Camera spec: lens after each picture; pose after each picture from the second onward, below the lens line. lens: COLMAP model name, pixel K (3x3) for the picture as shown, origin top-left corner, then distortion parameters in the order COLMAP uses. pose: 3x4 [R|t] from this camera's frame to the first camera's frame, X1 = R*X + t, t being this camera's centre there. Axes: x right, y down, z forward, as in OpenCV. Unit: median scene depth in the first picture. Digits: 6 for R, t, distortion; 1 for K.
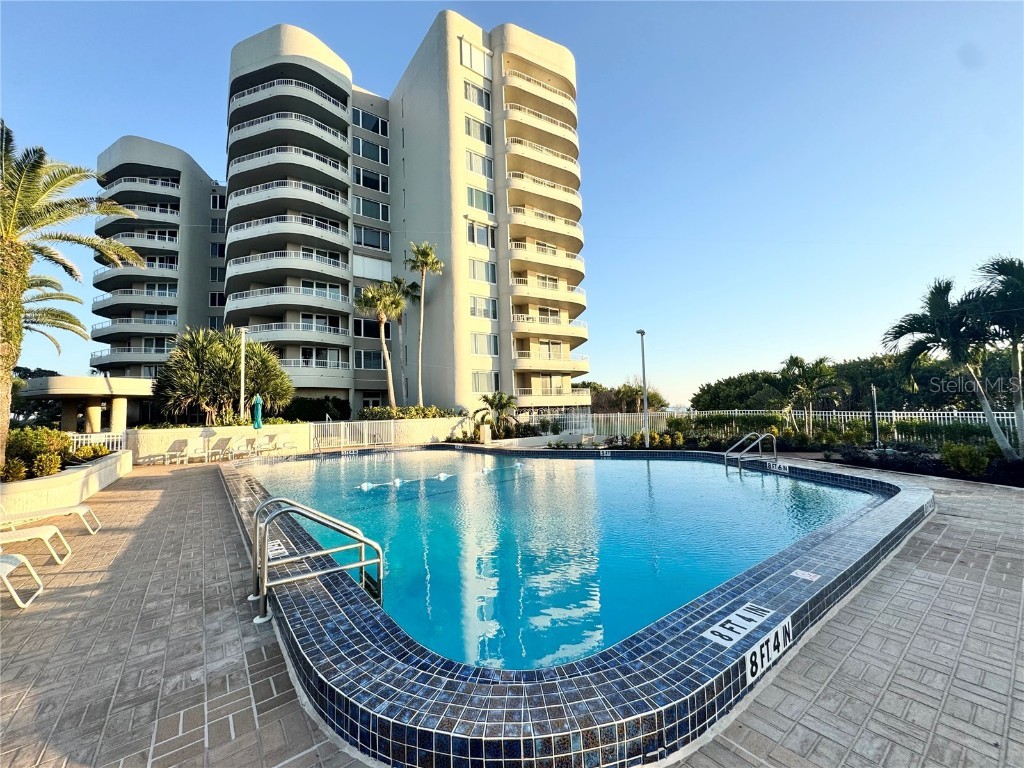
lens RADIAL K [[412.8, 0, 509.6], [0, 412.8, 383.8], [0, 0, 1]] dist [-0.002505, 0.000096]
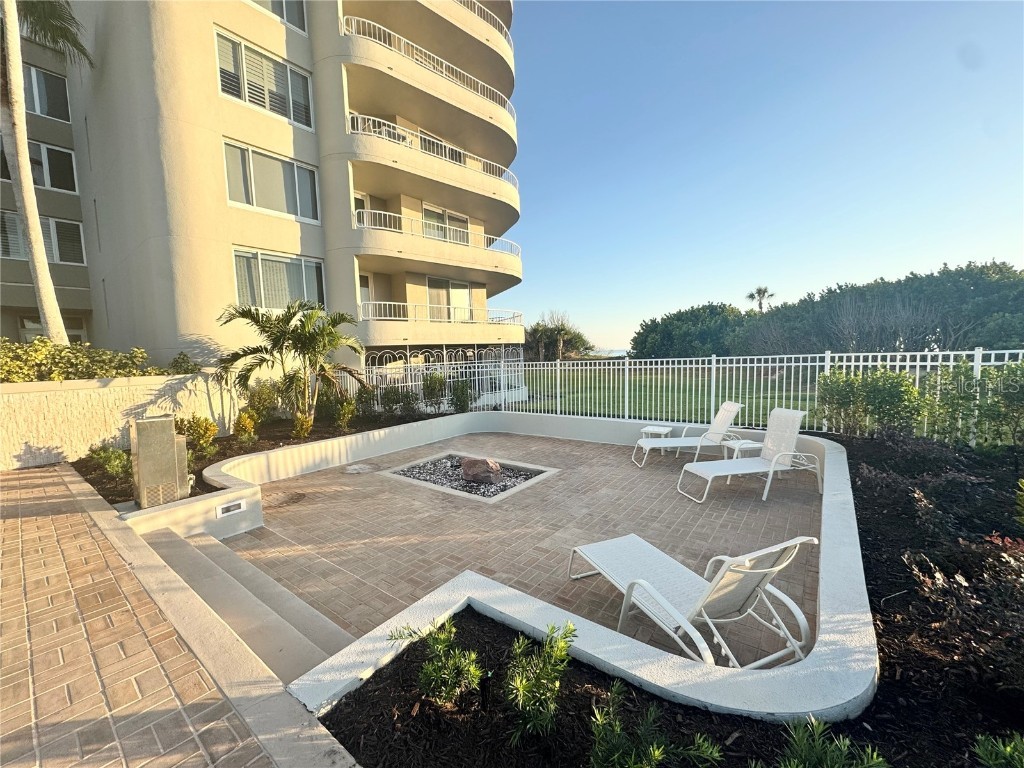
lens RADIAL K [[412.8, 0, 509.6], [0, 412.8, 383.8], [0, 0, 1]] dist [-0.002505, 0.000096]
pose [[0.969484, -0.023287, 0.244048, 0.050574], [-0.009228, 0.991307, 0.131248, 0.035176], [-0.244983, -0.129494, 0.960841, 0.520015]]
